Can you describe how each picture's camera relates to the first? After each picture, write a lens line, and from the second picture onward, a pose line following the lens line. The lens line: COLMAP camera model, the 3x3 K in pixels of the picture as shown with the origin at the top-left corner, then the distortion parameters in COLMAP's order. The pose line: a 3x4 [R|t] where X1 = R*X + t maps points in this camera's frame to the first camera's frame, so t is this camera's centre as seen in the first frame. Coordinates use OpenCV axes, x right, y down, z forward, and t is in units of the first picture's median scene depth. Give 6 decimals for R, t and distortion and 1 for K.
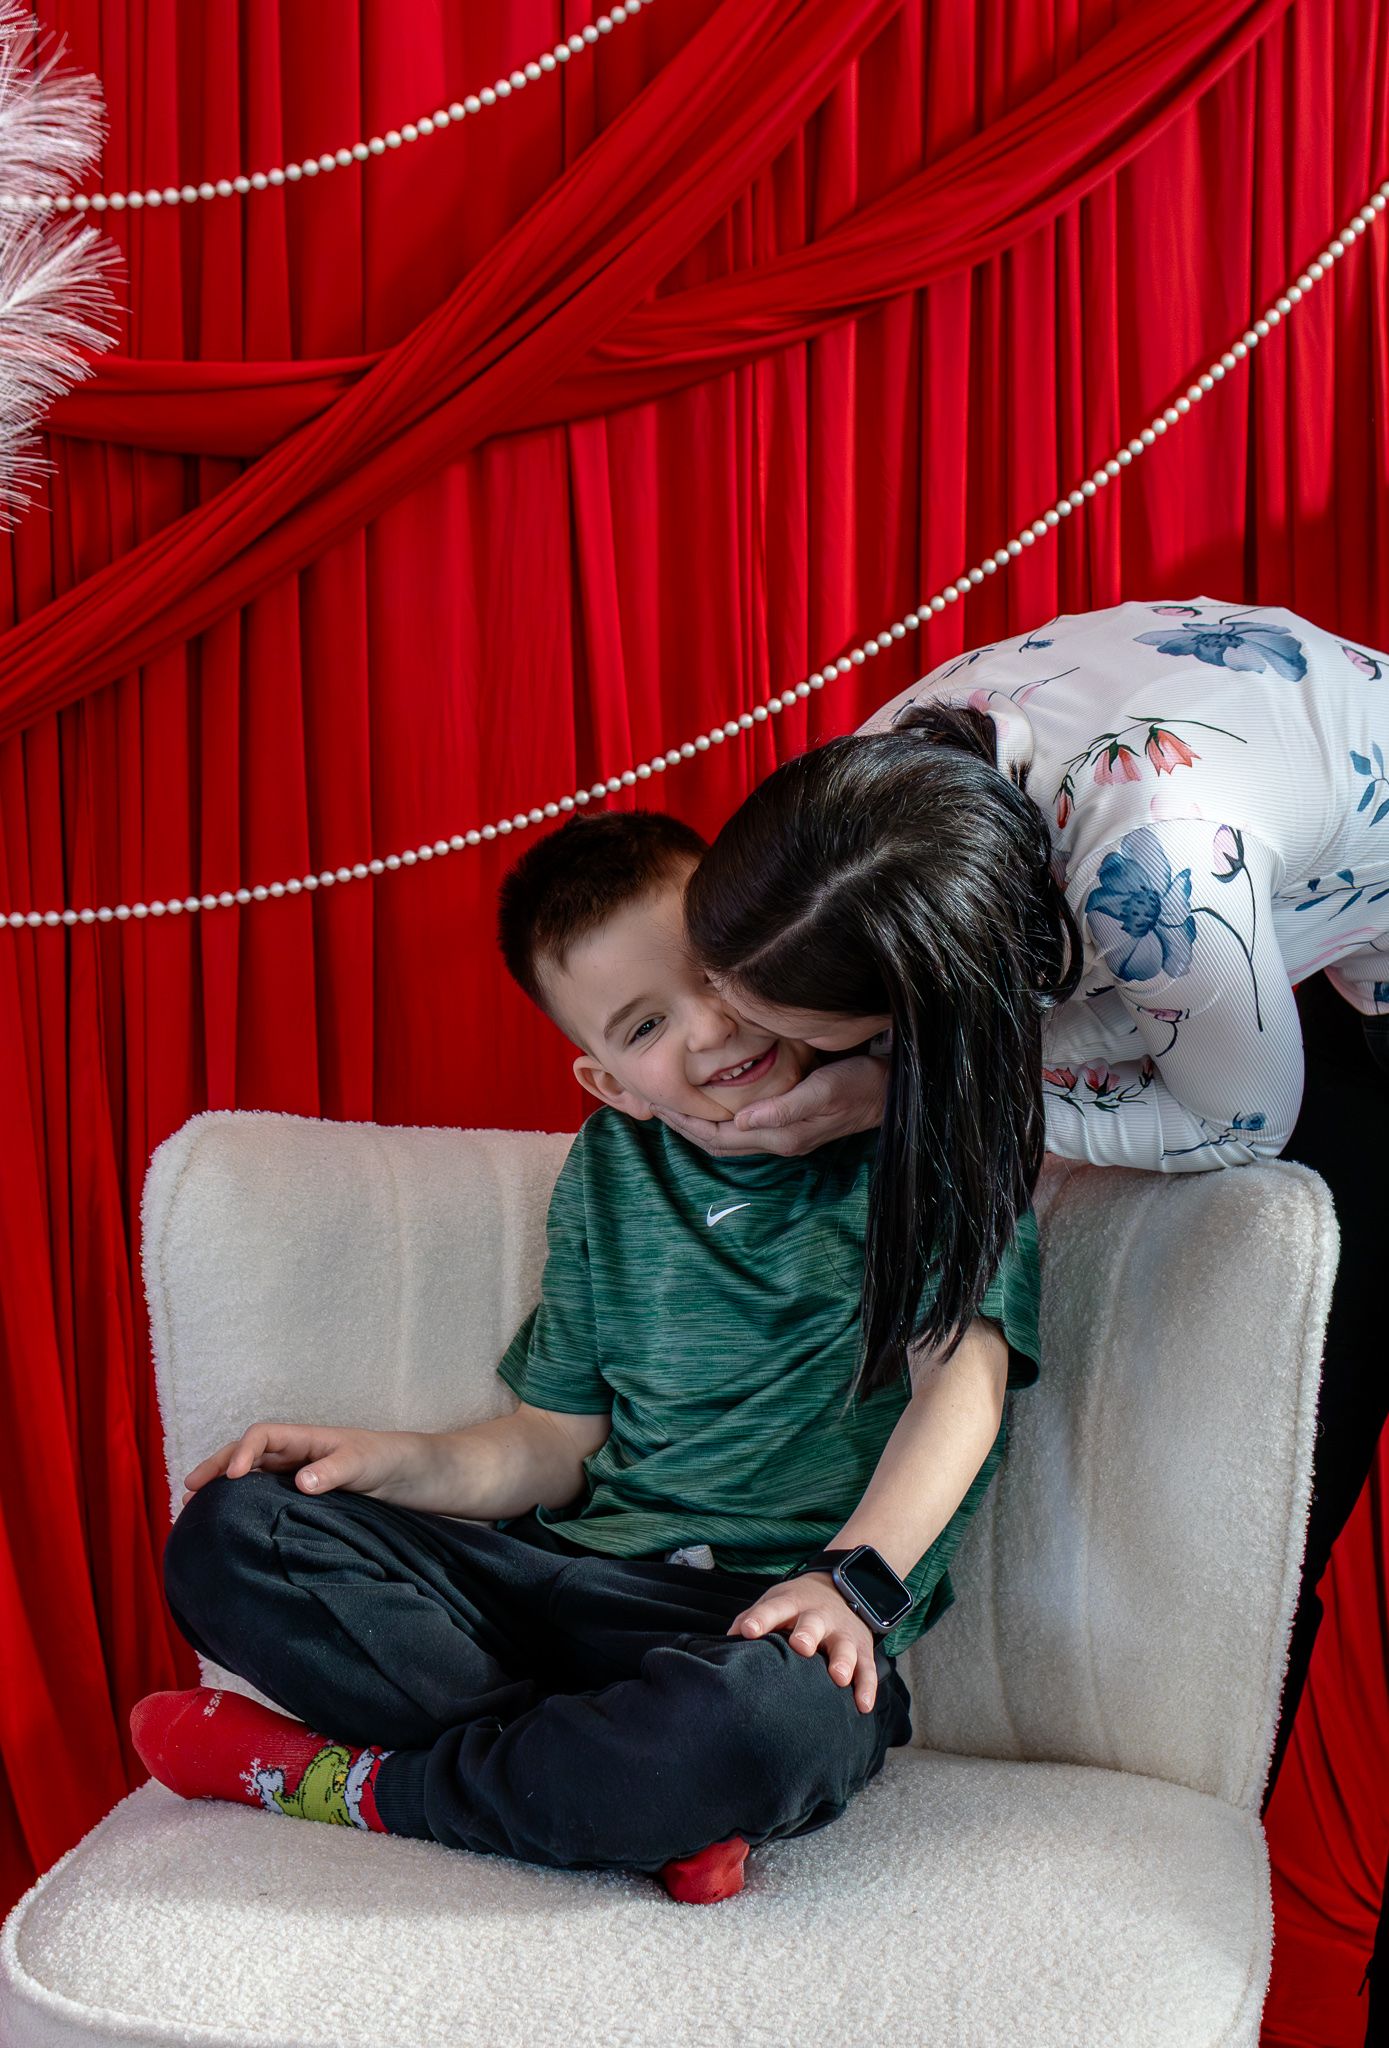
lens RADIAL K [[3962.0, 0, 802.9], [0, 3962.0, 1008.3], [0, 0, 1]] dist [0.039814, 0.000000]
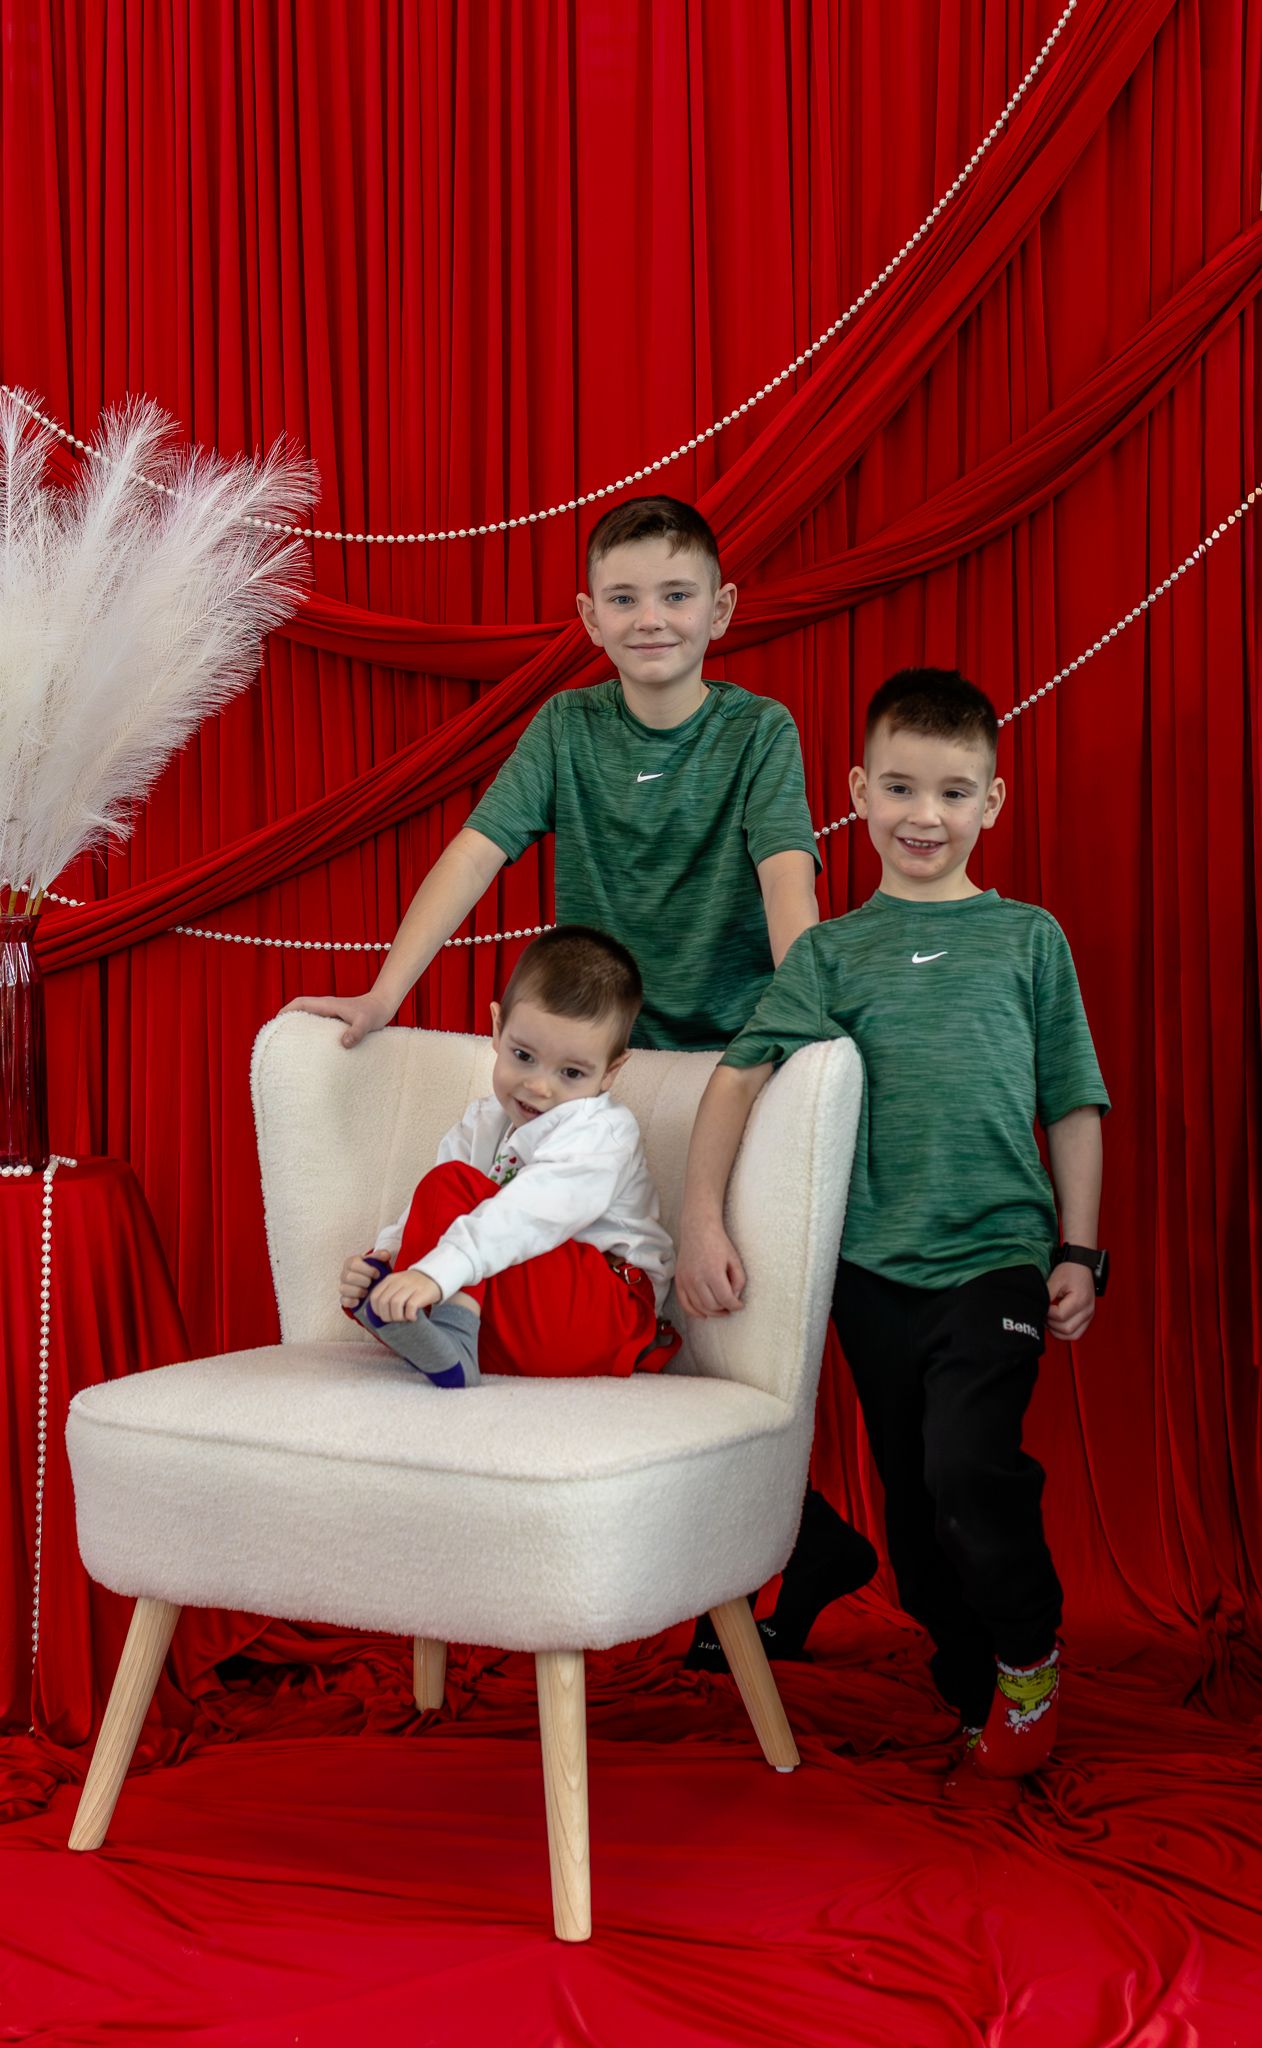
lens RADIAL K [[3333.0, 0, 693.5], [0, 3333.0, 968.1], [0, 0, 1]] dist [-0.001463, 0.000000]
pose [[0.933745, 0.012273, -0.357728, 0.455808], [-0.048369, 0.994571, -0.092132, 0.114253], [0.354656, 0.103331, 0.929270, -0.302478]]
